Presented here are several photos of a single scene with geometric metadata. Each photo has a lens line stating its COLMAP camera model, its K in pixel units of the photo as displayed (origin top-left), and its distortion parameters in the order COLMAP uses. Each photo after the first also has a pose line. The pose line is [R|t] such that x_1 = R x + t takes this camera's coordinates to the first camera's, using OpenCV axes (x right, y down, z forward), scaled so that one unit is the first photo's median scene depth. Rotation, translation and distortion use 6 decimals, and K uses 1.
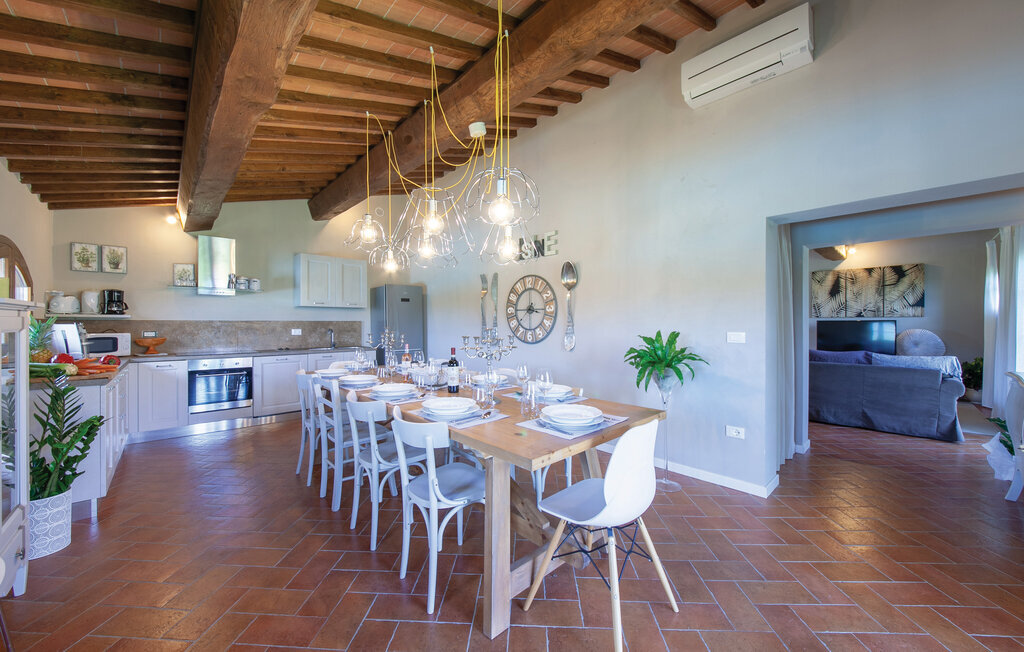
lens RADIAL K [[383.7, 0, 512.0], [0, 383.7, 326.0], [0, 0, 1]] dist [-0.000088, -0.000030]
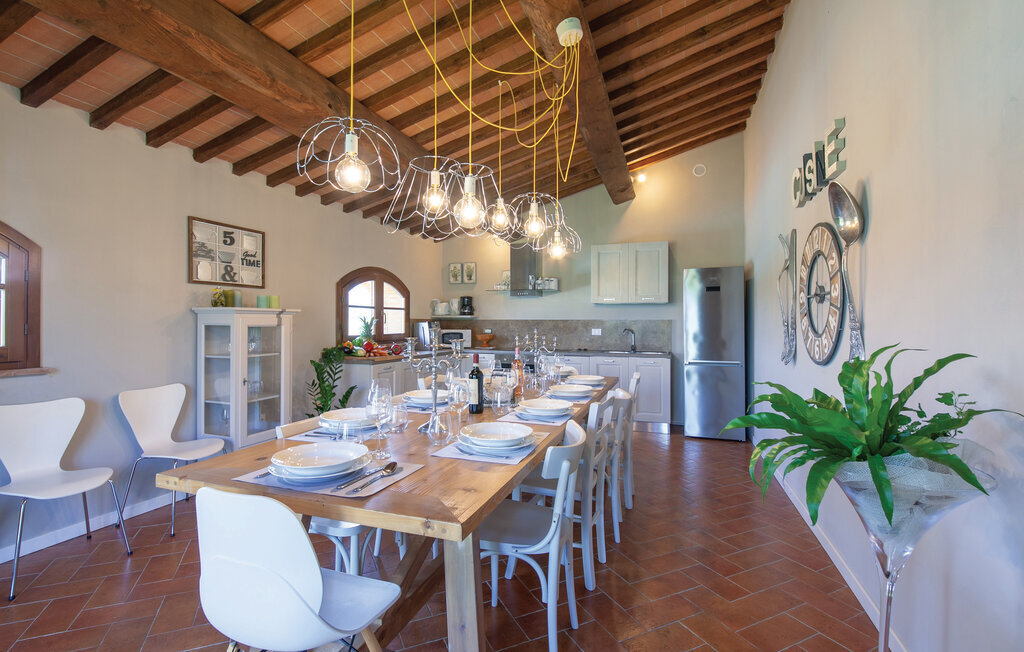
lens RADIAL K [[469.7, 0, 512.0], [0, 469.7, 326.0], [0, 0, 1]] dist [-0.000431, -0.000023]
pose [[0.471442, 0.008004, -0.881861, 0.433239], [-0.008690, 0.999952, 0.004430, -0.002258], [0.881854, 0.005575, 0.471489, 0.380482]]
